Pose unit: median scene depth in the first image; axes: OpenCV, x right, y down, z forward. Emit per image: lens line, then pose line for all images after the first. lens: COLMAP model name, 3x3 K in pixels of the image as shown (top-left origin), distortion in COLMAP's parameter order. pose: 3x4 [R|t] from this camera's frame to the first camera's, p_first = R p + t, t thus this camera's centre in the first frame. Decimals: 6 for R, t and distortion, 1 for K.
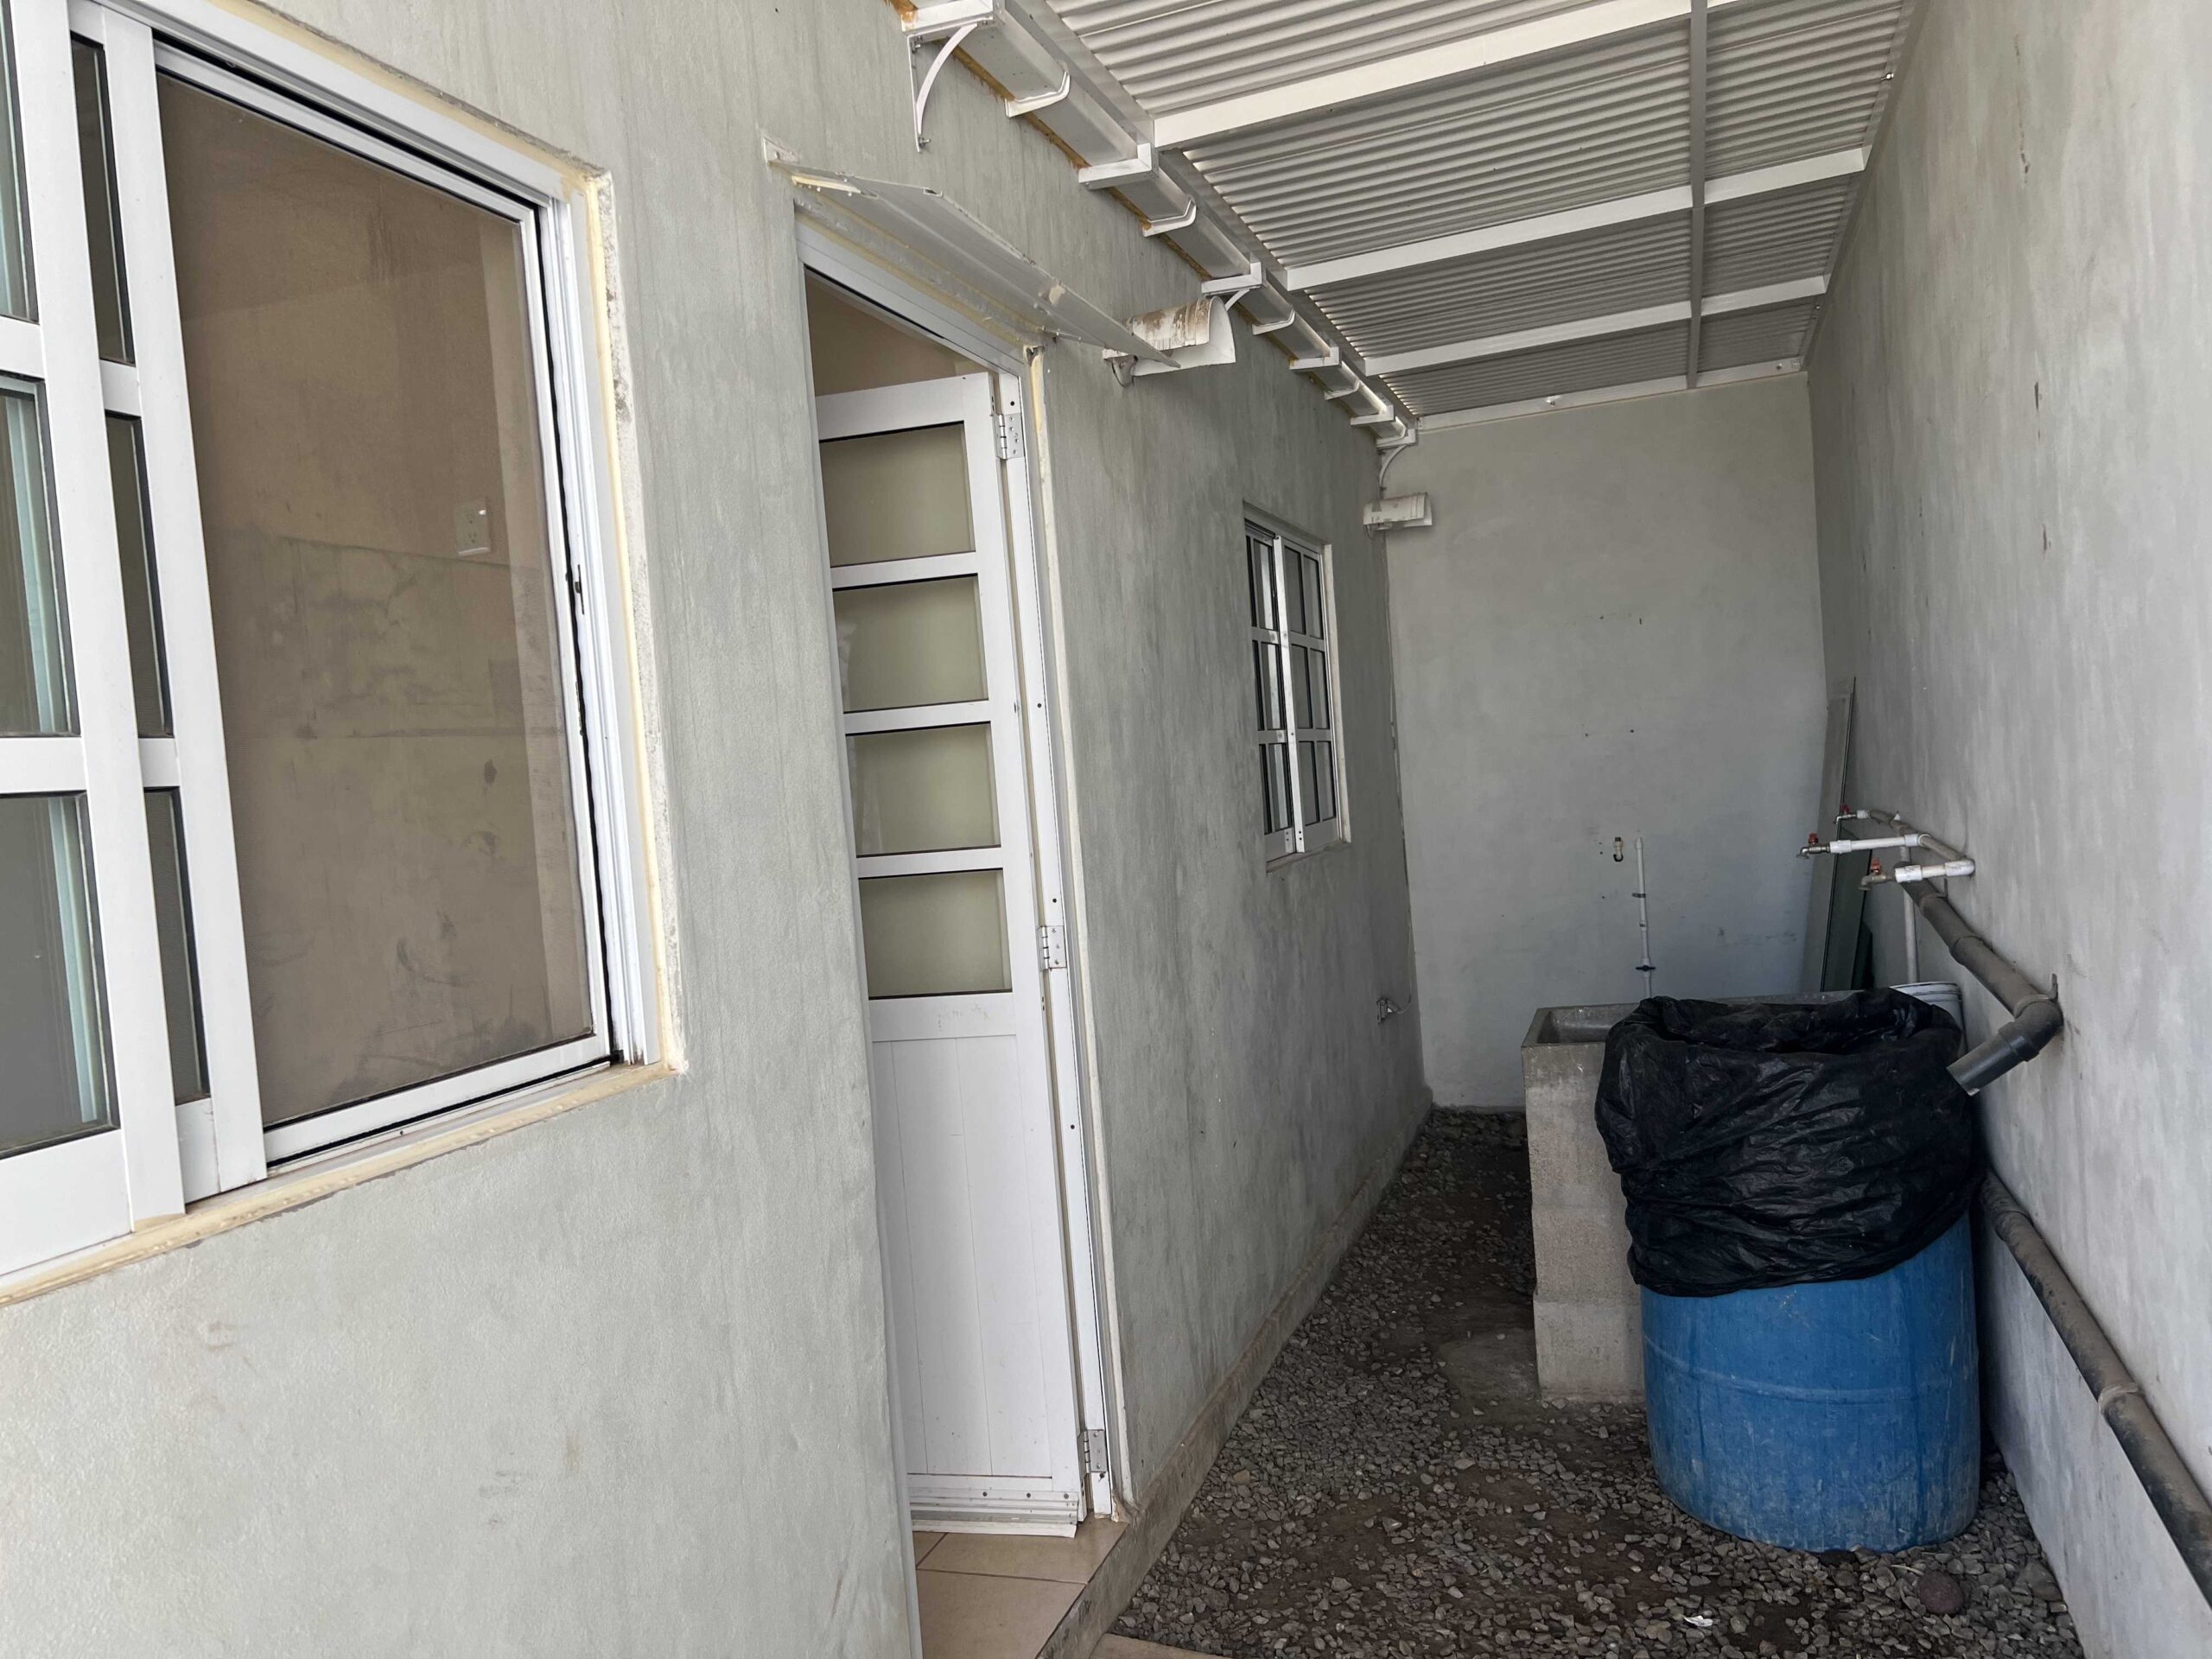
lens RADIAL K [[1671.6, 0, 1093.4], [0, 1671.6, 841.7], [0, 0, 1]] dist [0.054558, -0.063556]
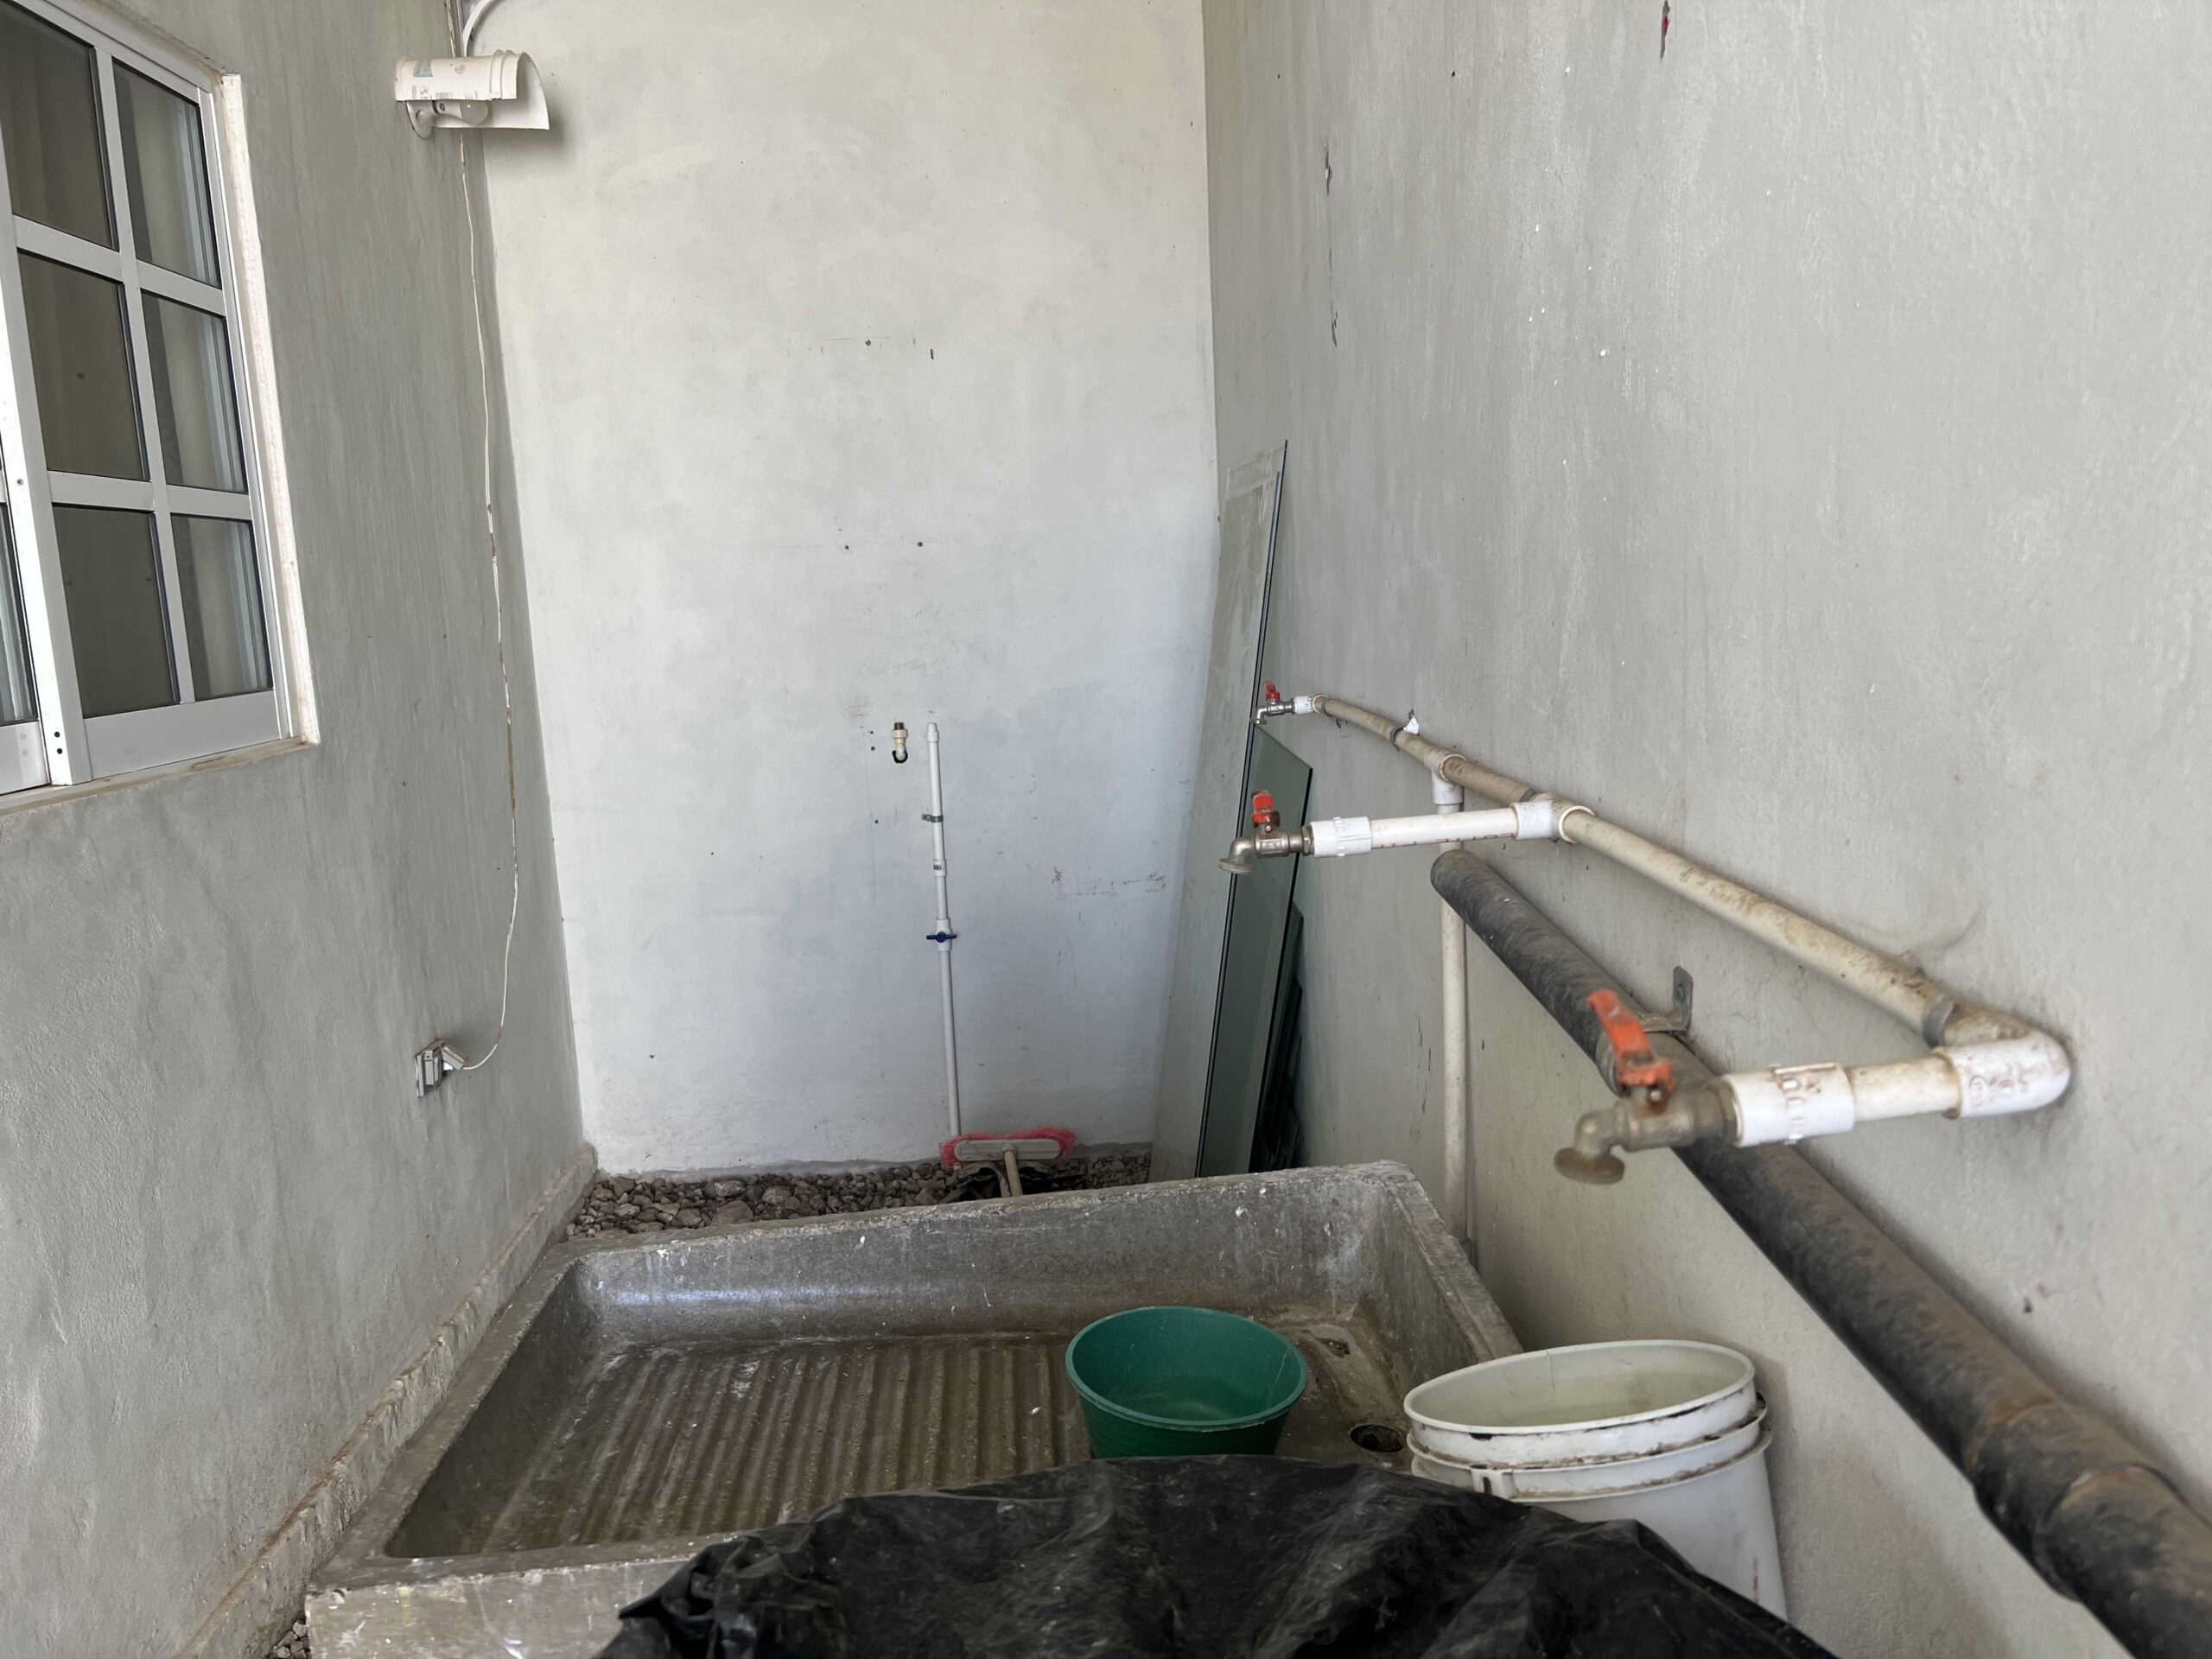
lens RADIAL K [[1671.6, 0, 1112.6], [0, 1671.6, 835.7], [0, 0, 1]] dist [0.054558, -0.063556]
pose [[0.929991, -0.021485, 0.366954, 0.339246], [-0.011466, 0.996109, 0.087381, -0.031591], [-0.367404, -0.085471, 0.926126, 0.861959]]
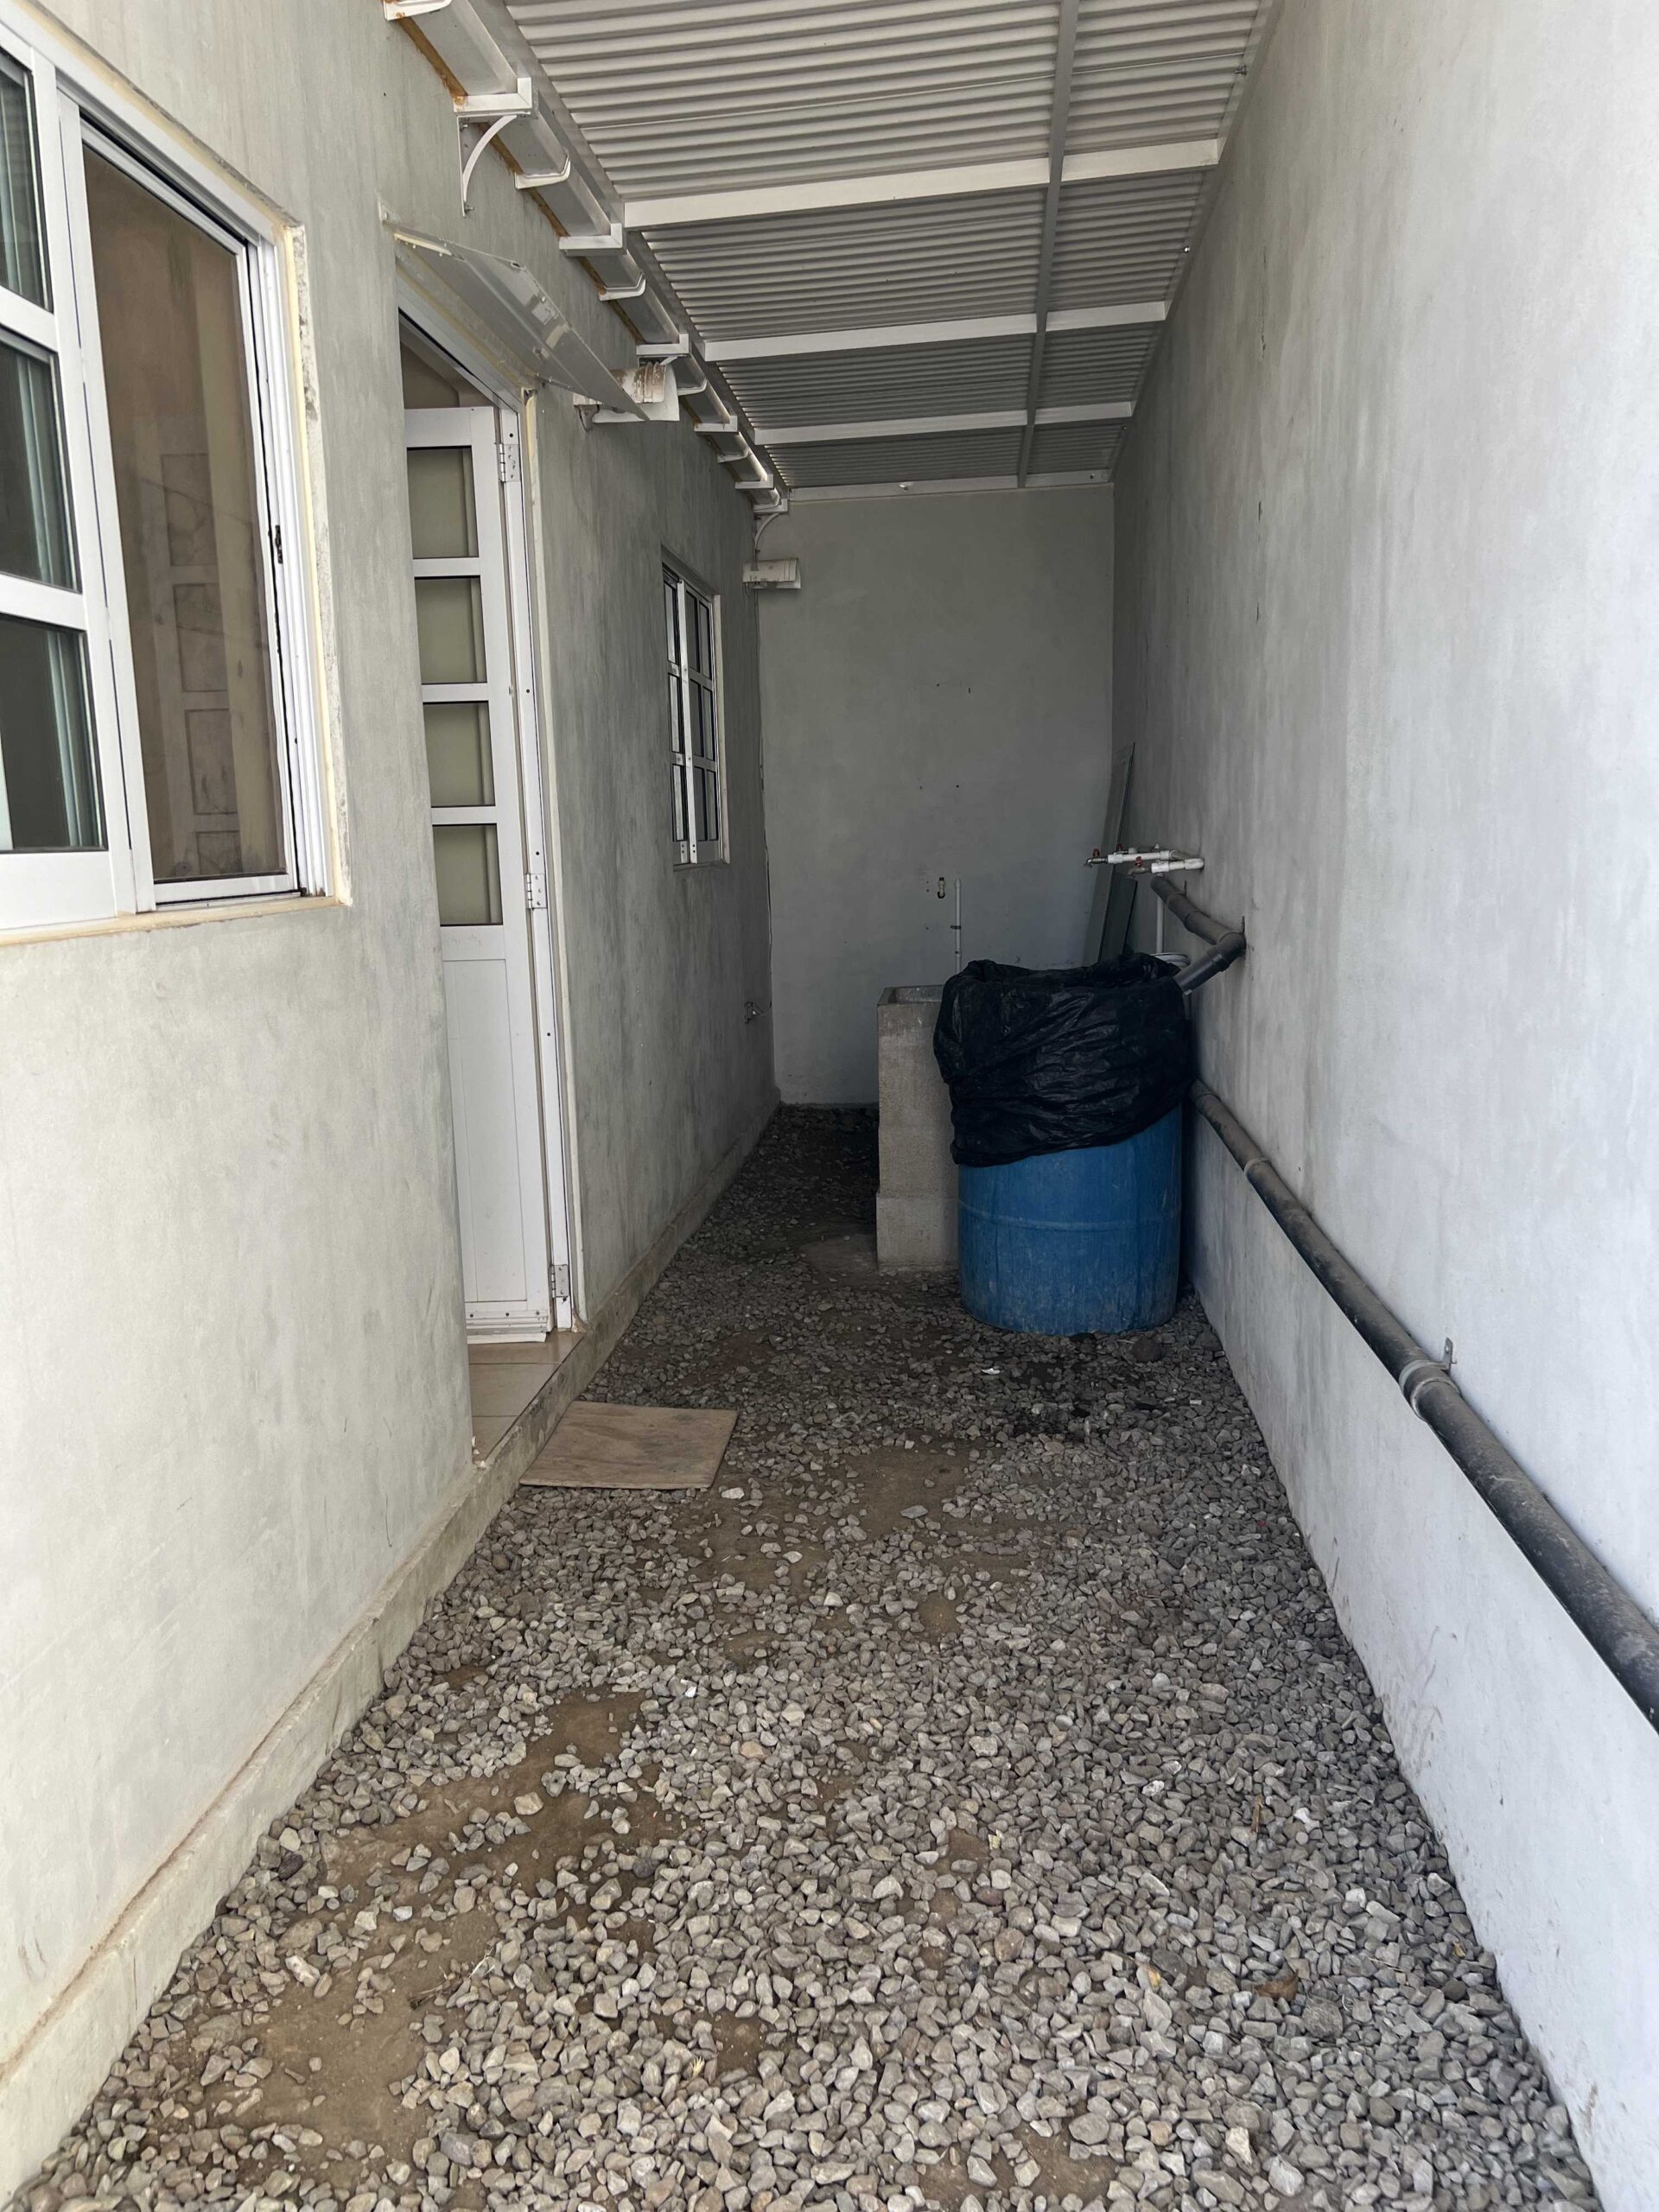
lens RADIAL K [[1671.6, 0, 815.3], [0, 1671.6, 1126.0], [0, 0, 1]] dist [0.054558, -0.063556]
pose [[0.970043, 0.011542, 0.242658, -0.123041], [-0.040124, 0.992765, 0.113175, 0.087132], [-0.239596, -0.119521, 0.963488, -0.284996]]
